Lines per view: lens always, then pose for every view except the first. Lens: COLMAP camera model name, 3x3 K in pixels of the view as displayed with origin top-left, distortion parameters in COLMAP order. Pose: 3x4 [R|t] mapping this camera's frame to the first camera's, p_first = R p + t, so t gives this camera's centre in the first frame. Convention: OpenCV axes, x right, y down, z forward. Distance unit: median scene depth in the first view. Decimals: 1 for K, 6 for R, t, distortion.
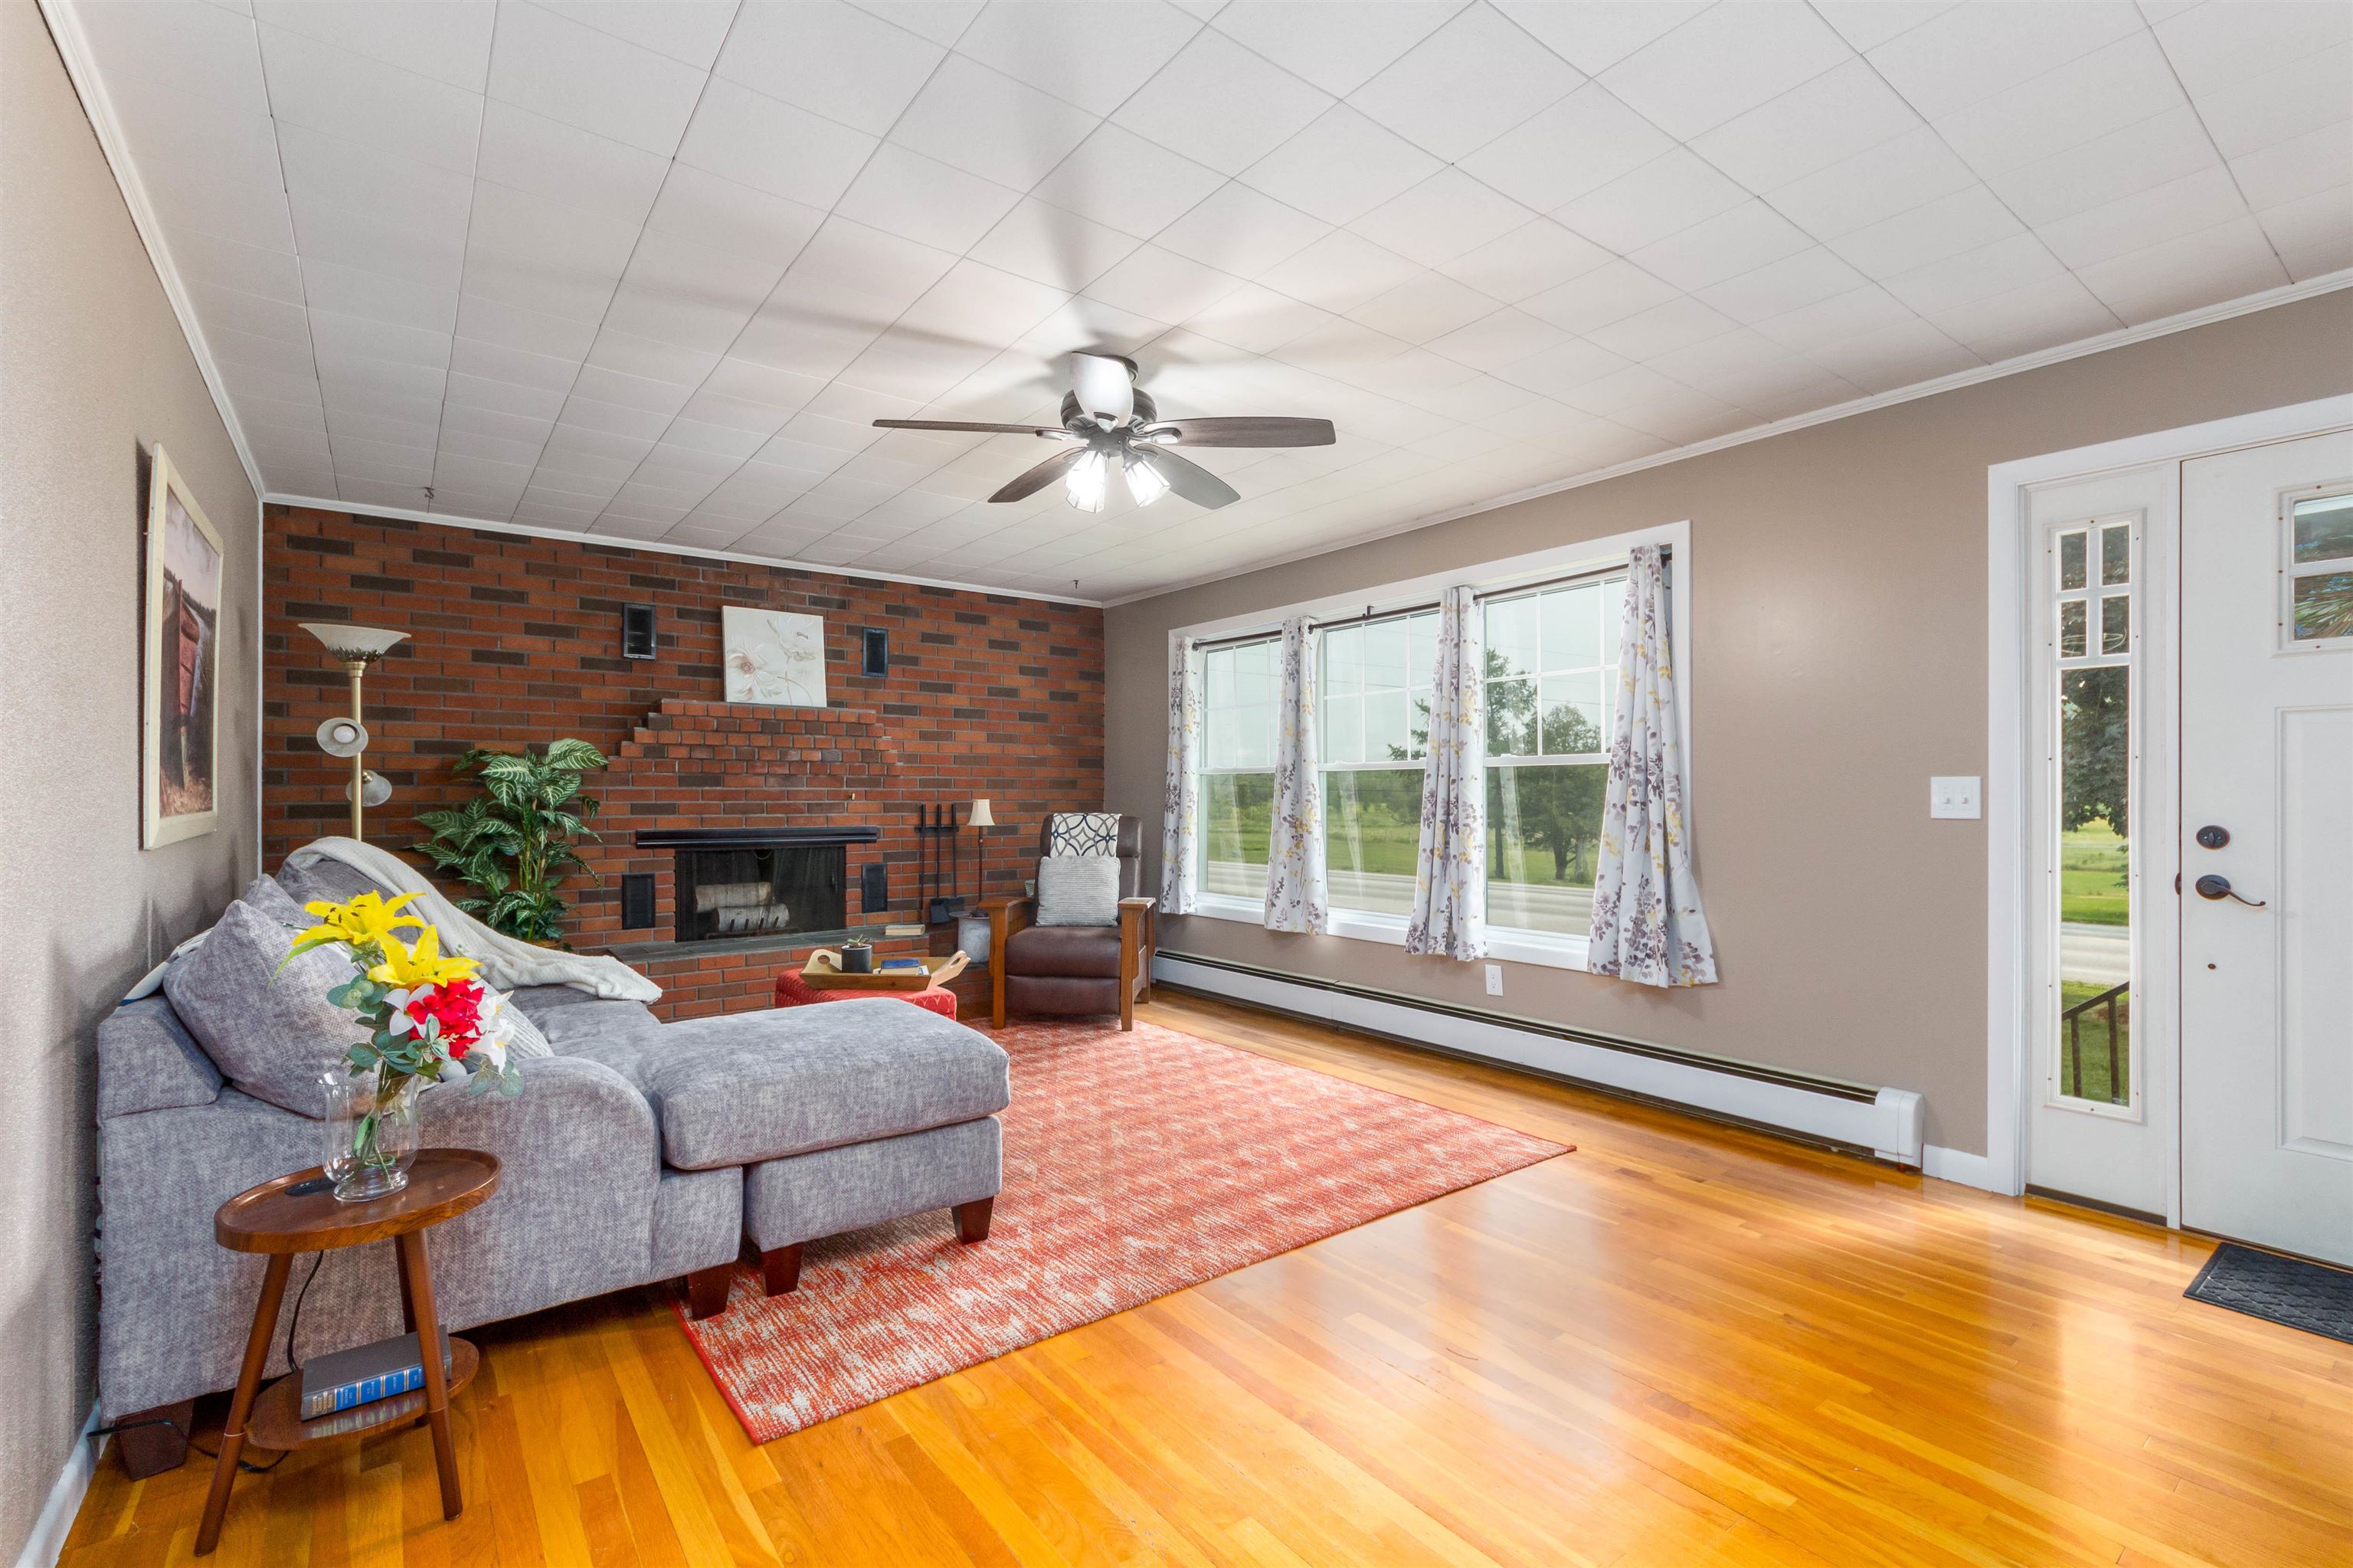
lens RADIAL K [[1124.5, 0, 1188.1], [0, 1124.5, 796.2], [0, 0, 1]] dist [0.001898, 0.000311]
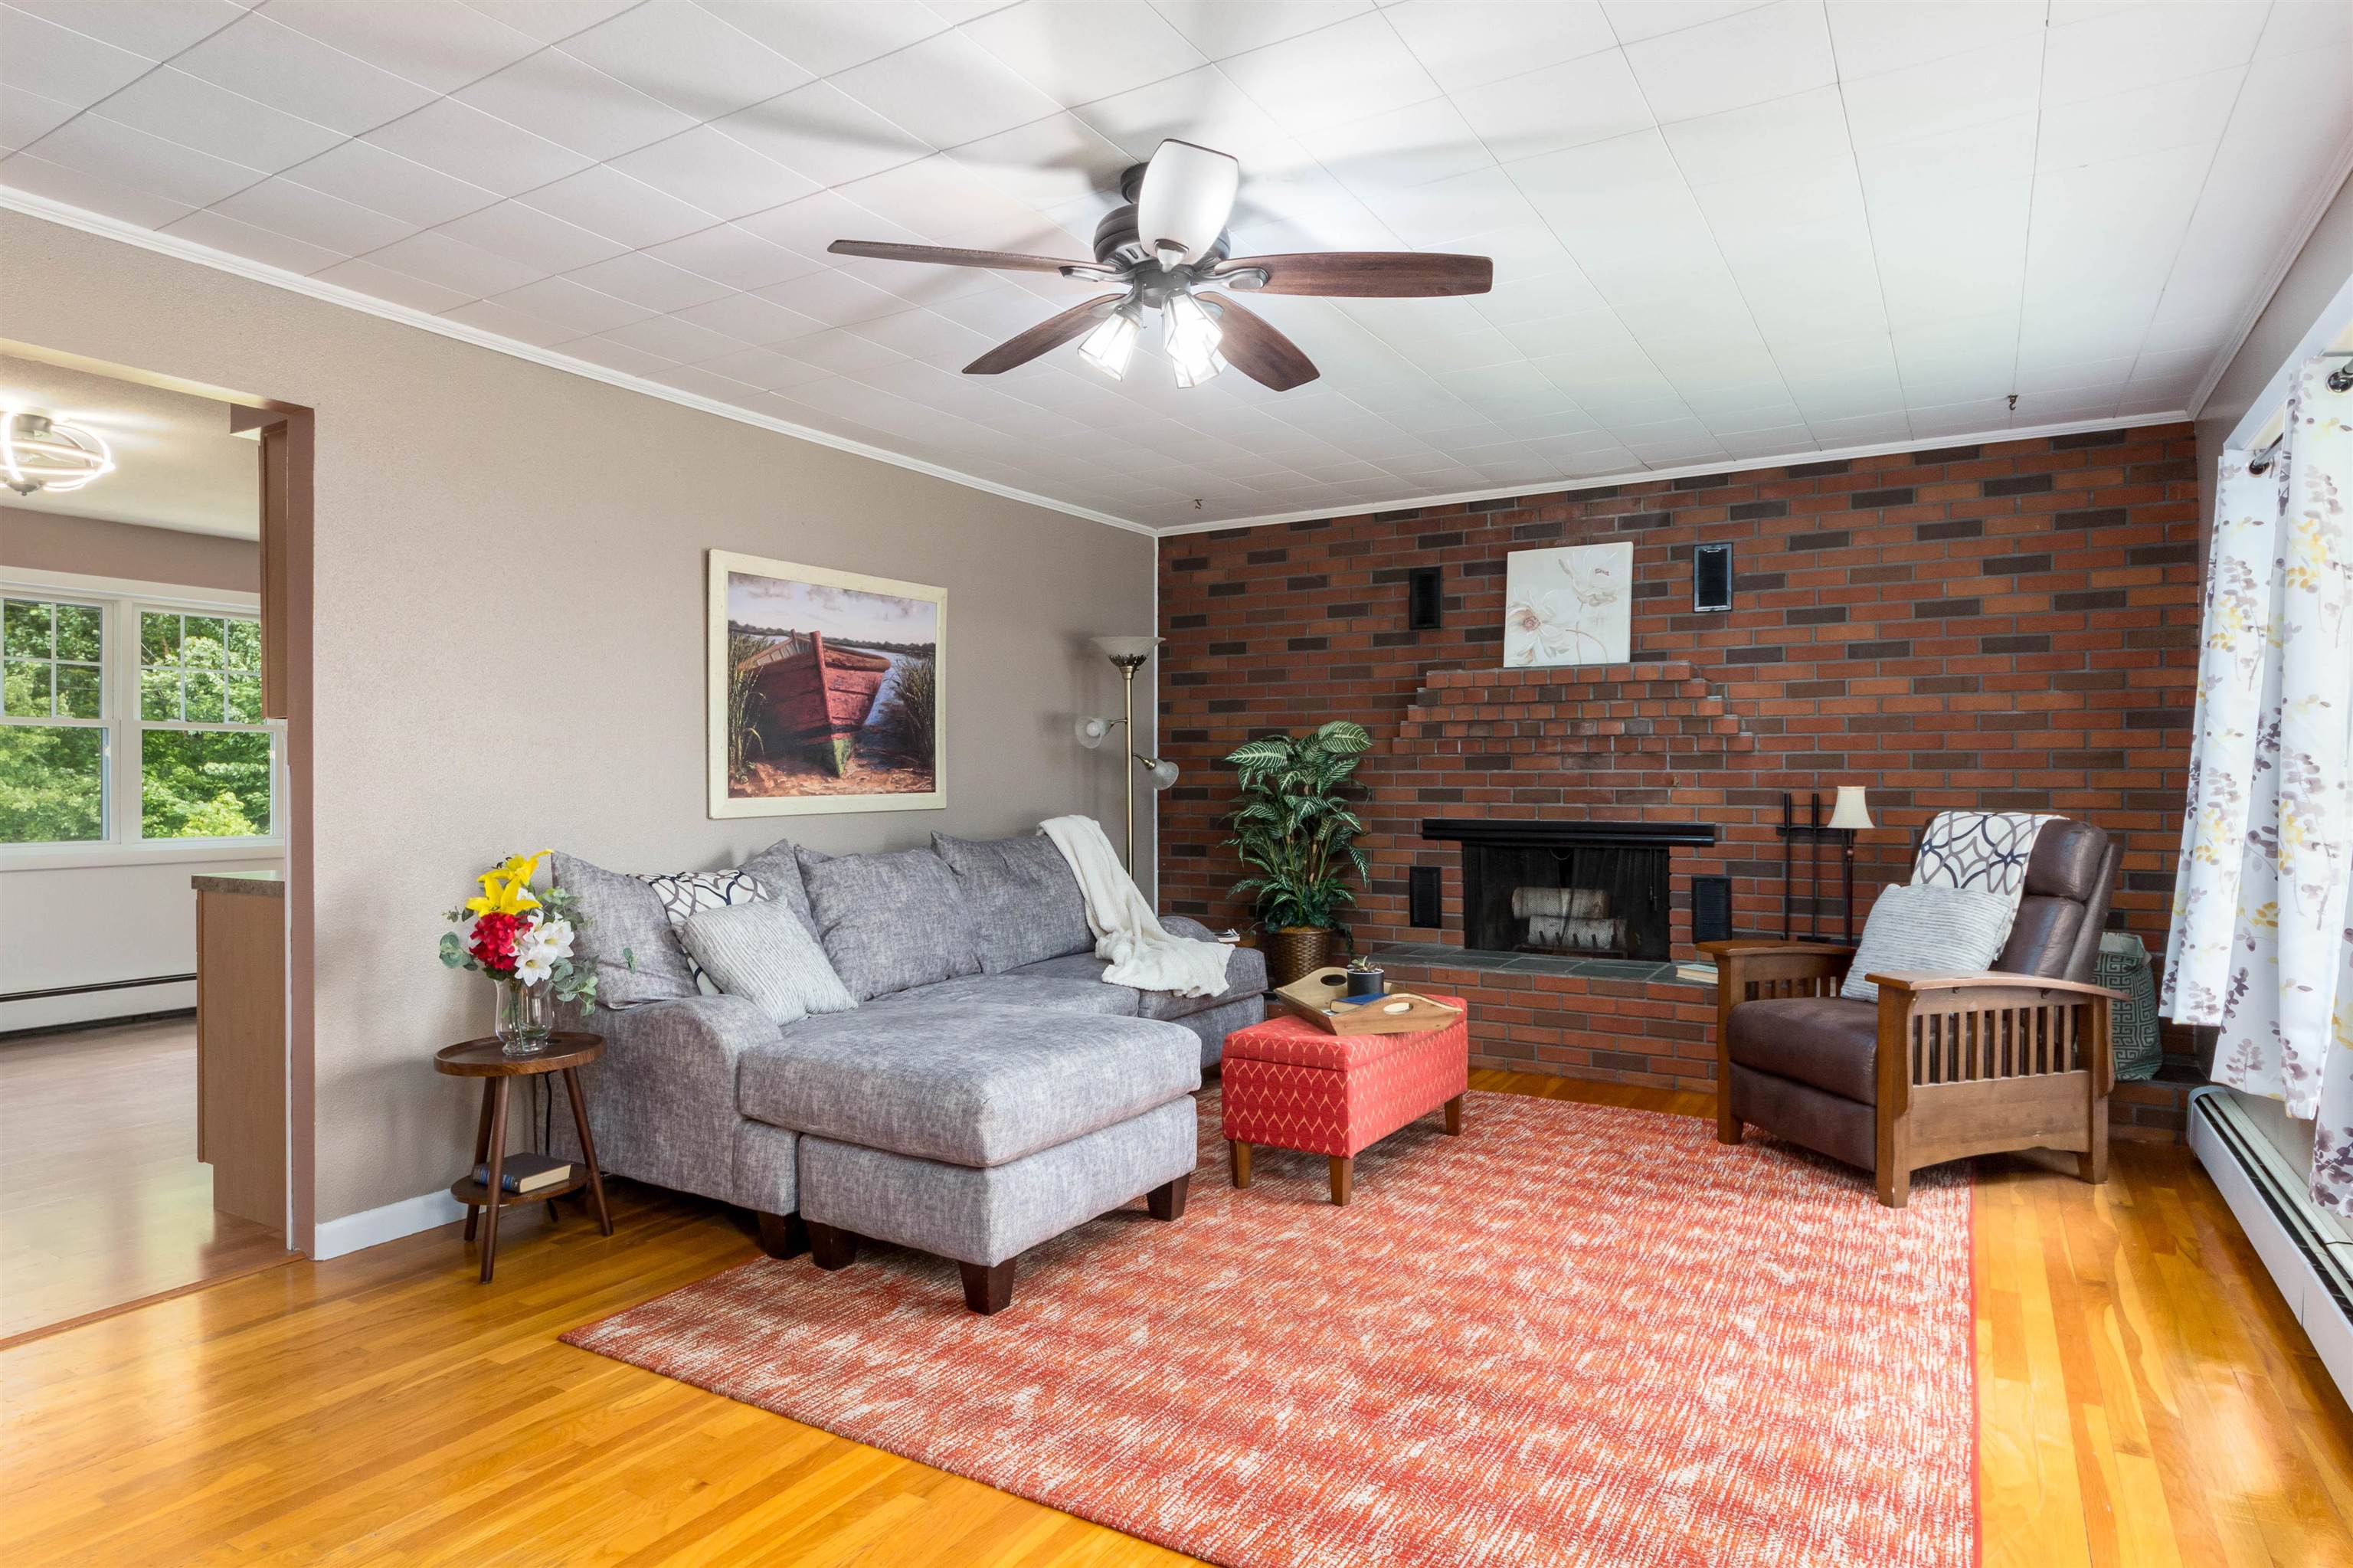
lens RADIAL K [[1333.0, 0, 1172.0], [0, 1333.0, 787.6], [0, 0, 1]] dist [-0.002826, 0.003696]
pose [[0.334717, 0.008013, -0.942285, 0.452321], [0.002062, 0.999955, 0.009236, -0.004868], [0.942316, -0.005035, 0.334686, 0.451947]]
